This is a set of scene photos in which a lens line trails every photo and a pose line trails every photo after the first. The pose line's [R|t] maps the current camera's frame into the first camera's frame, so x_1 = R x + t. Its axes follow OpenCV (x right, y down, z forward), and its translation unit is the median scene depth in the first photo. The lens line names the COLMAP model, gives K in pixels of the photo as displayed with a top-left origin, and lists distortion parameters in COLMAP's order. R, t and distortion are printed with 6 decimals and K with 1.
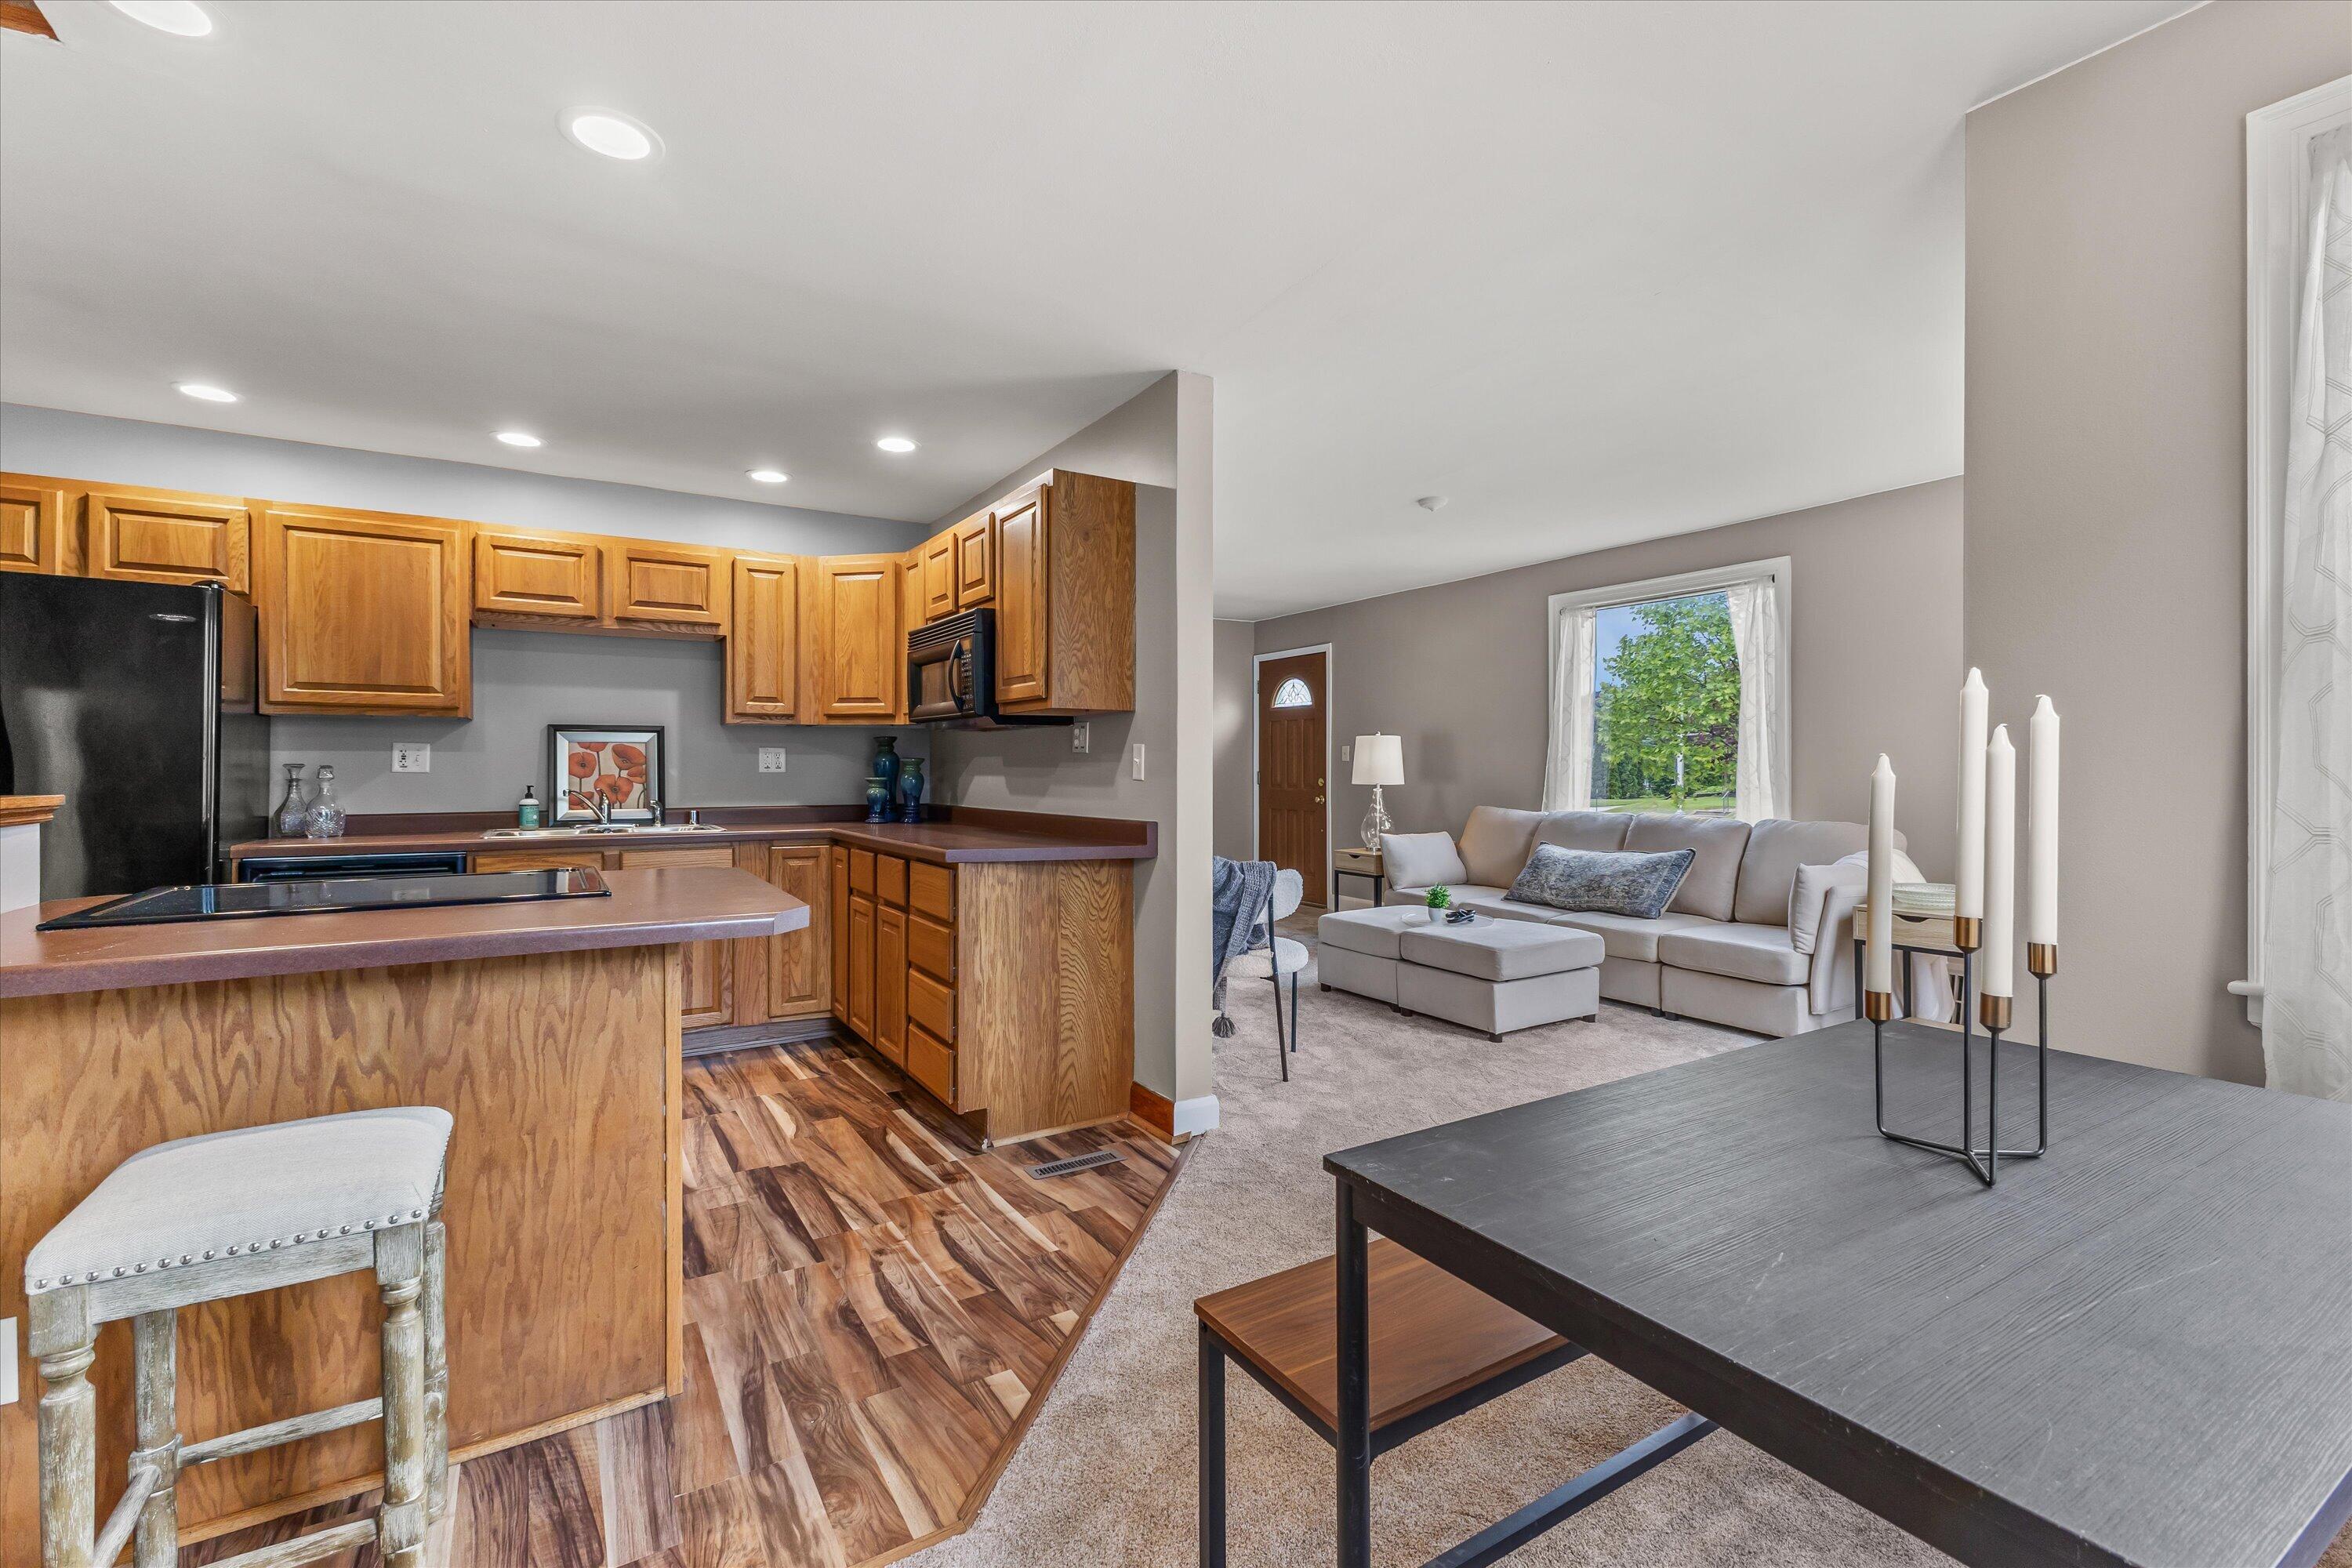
lens RADIAL K [[1038.2, 0, 1178.8], [0, 1038.2, 775.4], [0, 0, 1]] dist [0.009425, 0.000181]
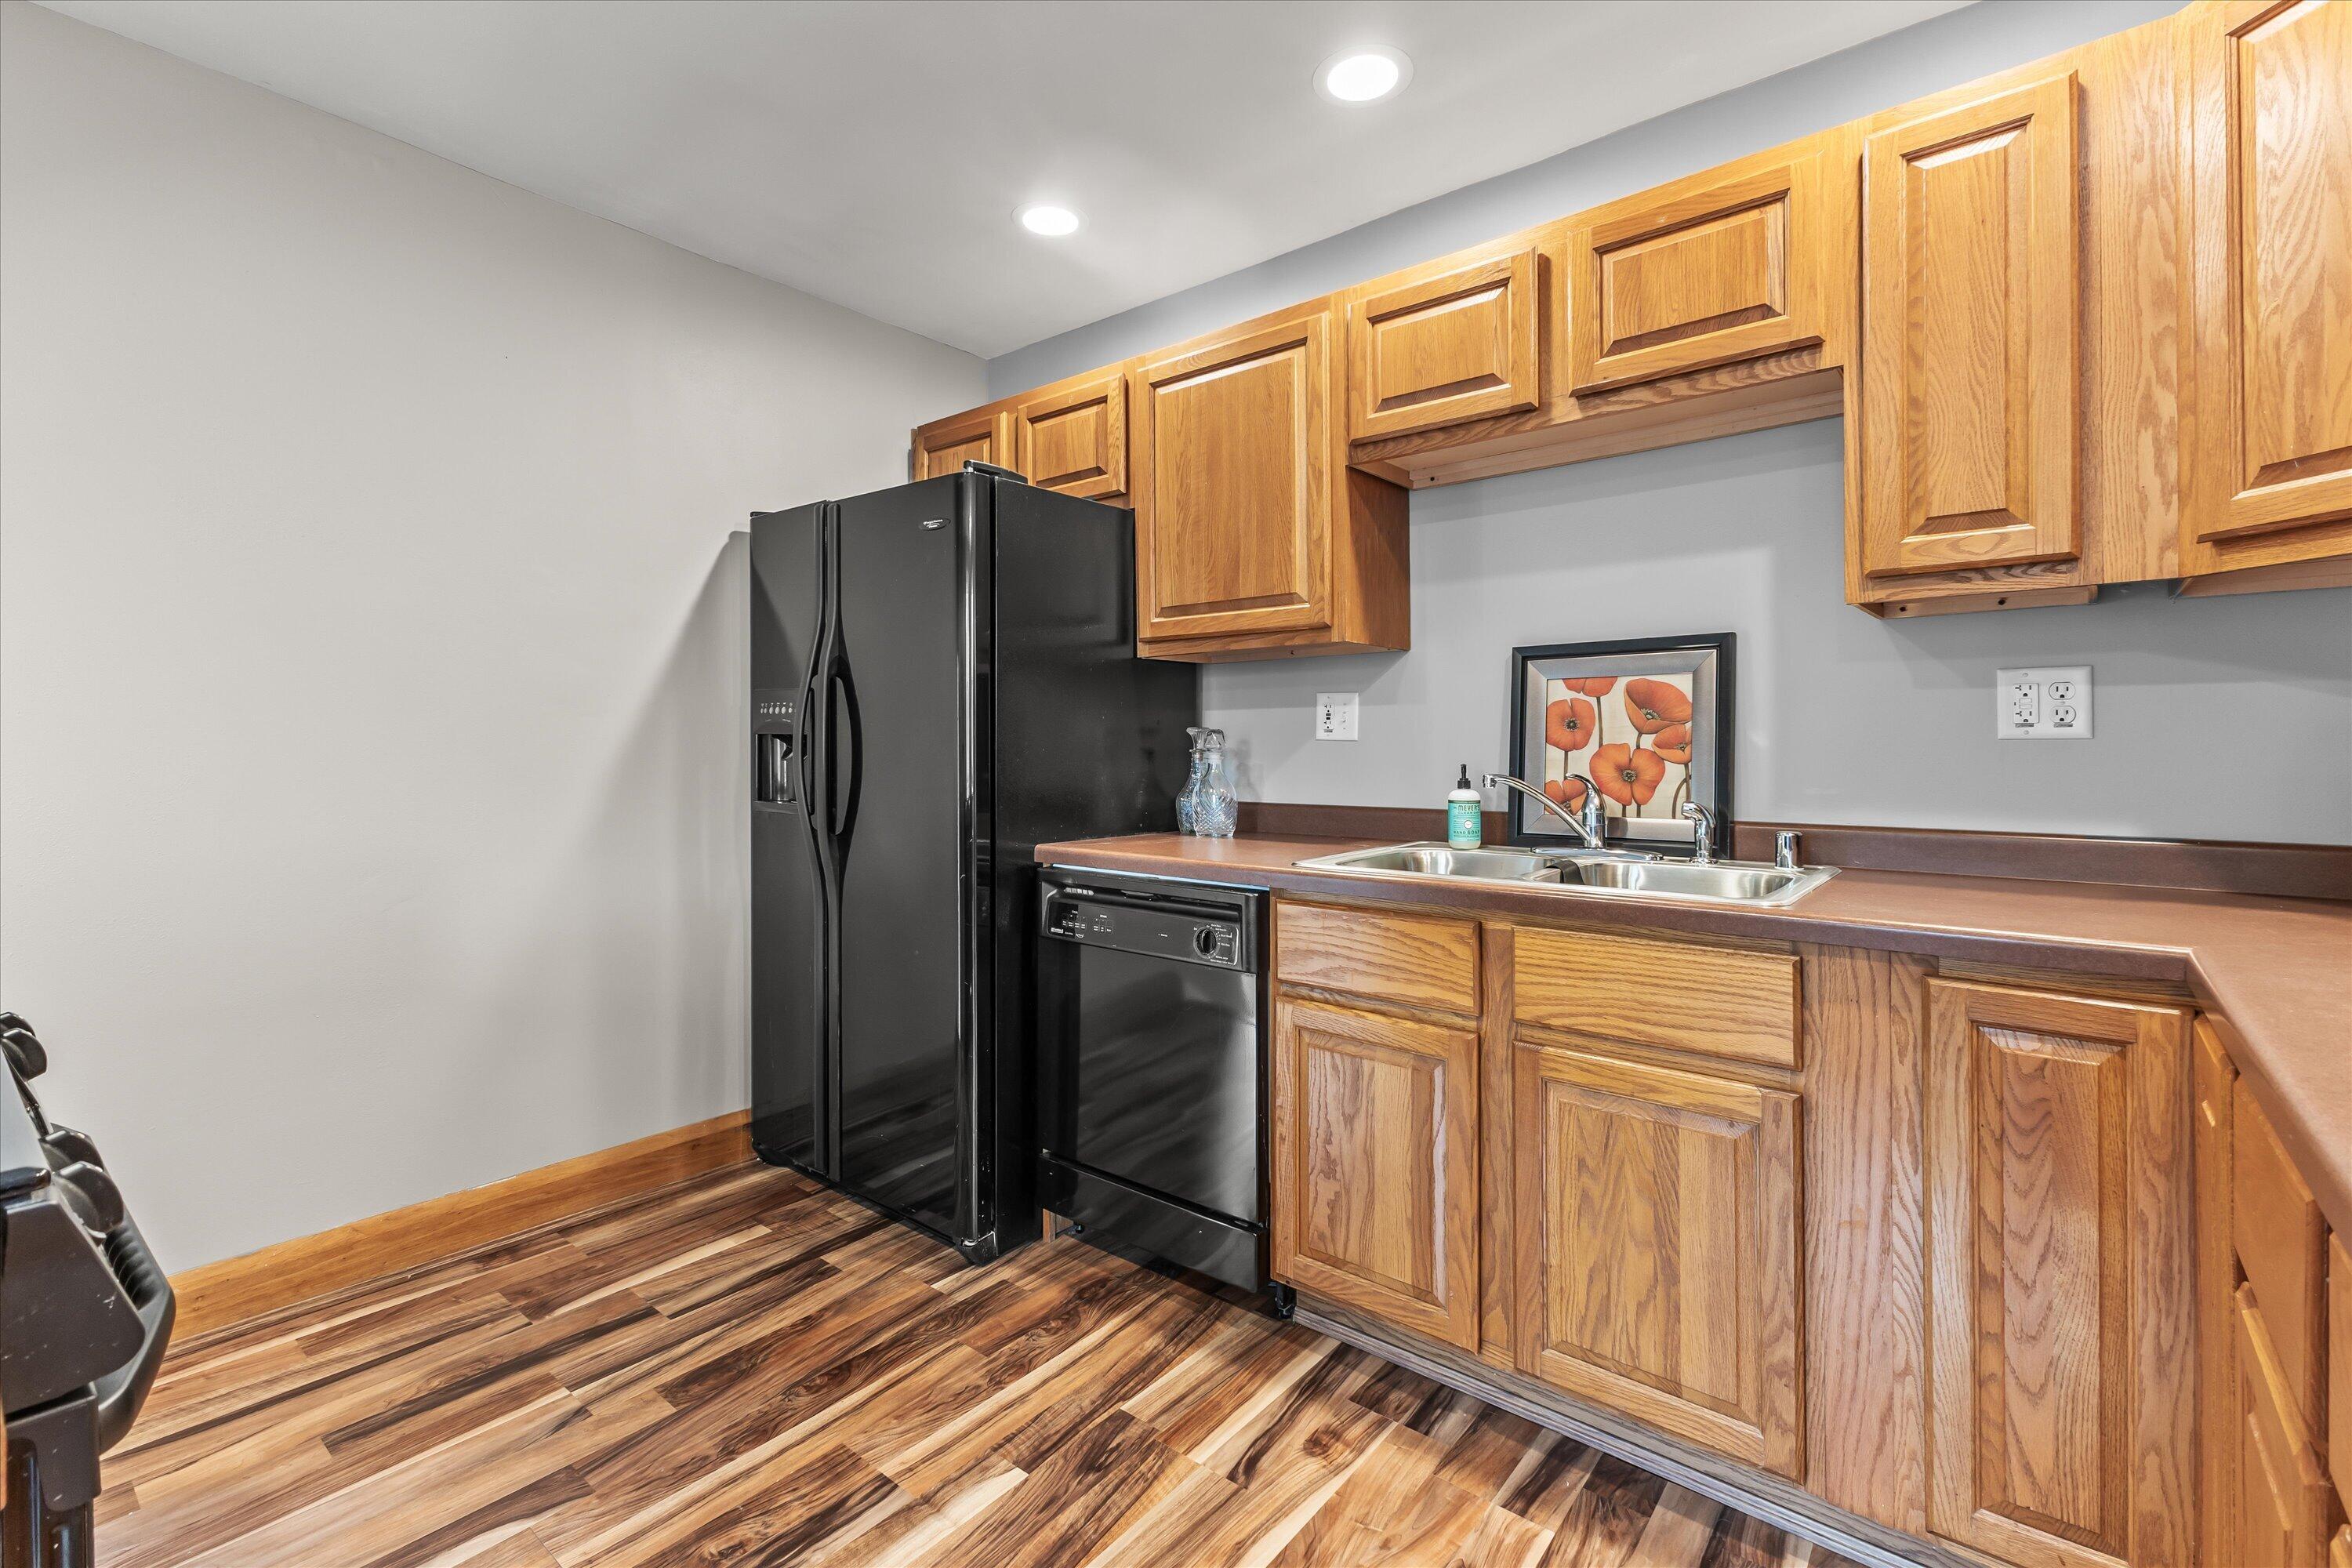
lens RADIAL K [[1038.2, 0, 1183.6], [0, 1038.2, 738.7], [0, 0, 1]] dist [0.009425, 0.000181]
pose [[0.329530, -0.004417, -0.944135, -0.171898], [-0.002704, 0.999981, -0.005622, 0.000090], [0.944141, 0.004405, 0.329511, 0.689393]]
